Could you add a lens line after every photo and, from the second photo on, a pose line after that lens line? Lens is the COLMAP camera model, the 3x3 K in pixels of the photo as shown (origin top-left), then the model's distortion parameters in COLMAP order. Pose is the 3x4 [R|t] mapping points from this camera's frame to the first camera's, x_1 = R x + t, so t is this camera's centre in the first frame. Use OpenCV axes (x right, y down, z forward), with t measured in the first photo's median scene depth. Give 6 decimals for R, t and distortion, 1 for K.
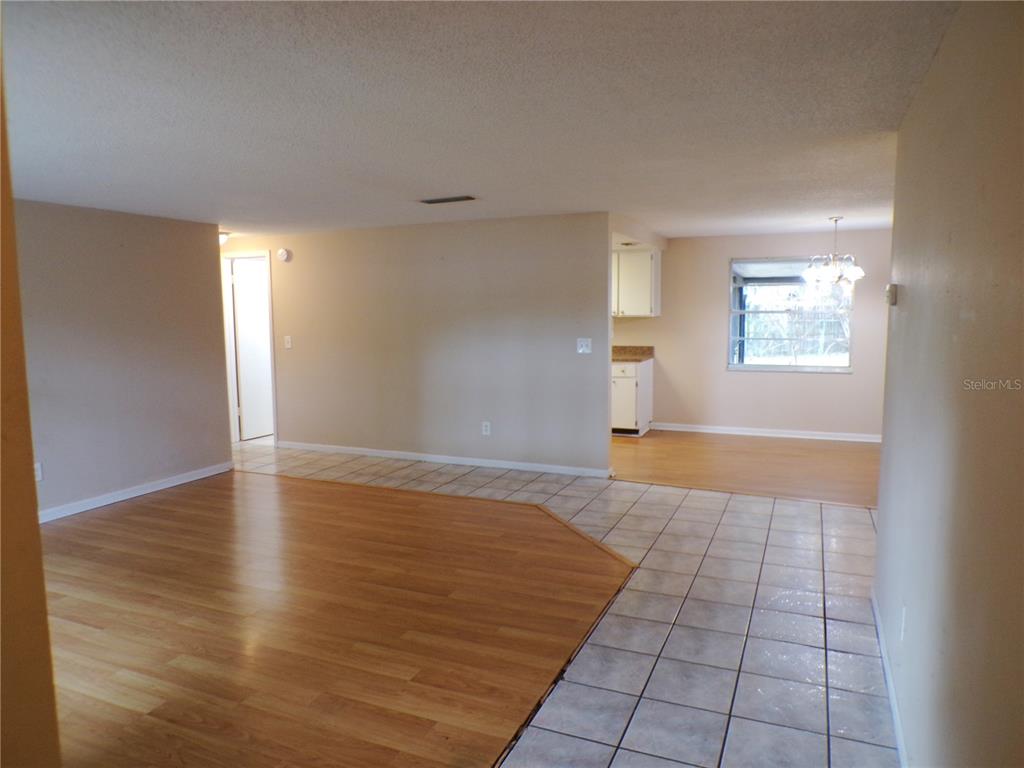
lens RADIAL K [[695.4, 0, 512.0], [0, 695.4, 384.0], [0, 0, 1]] dist [-0.003006, 0.002577]
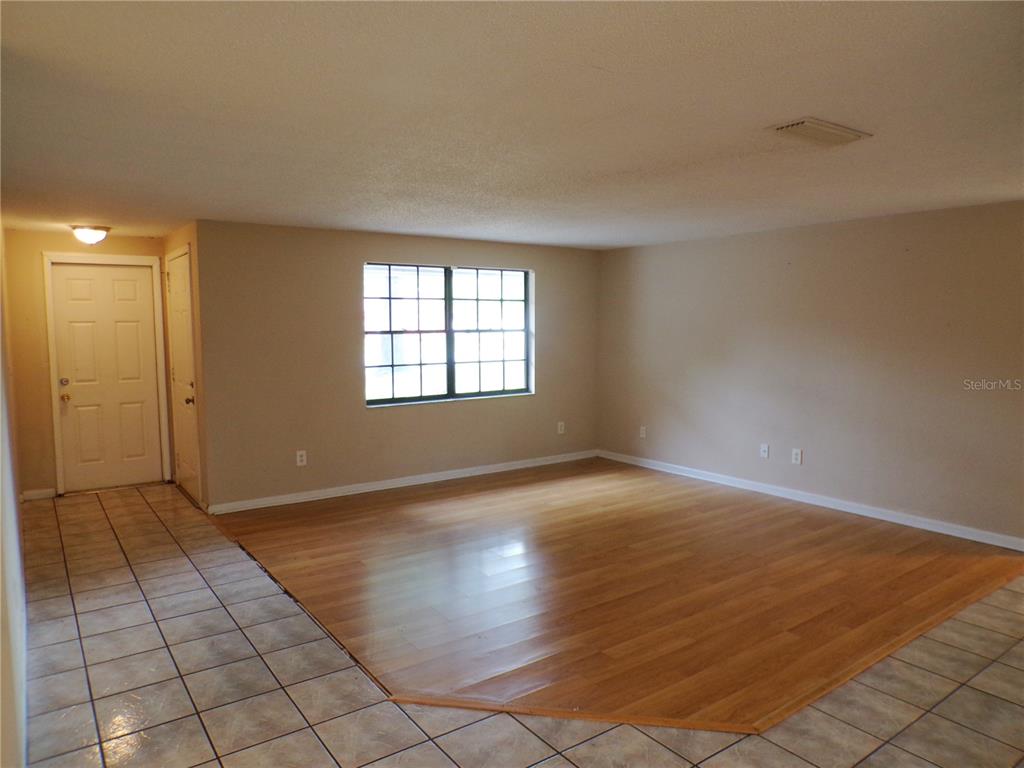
lens RADIAL K [[695.4, 0, 512.0], [0, 695.4, 384.0], [0, 0, 1]] dist [-0.003006, 0.002577]
pose [[-0.516863, 0.087734, -0.851560, 0.816711], [-0.080335, 0.985374, 0.150281, -0.194869], [0.852290, 0.146085, -0.502256, 1.679111]]
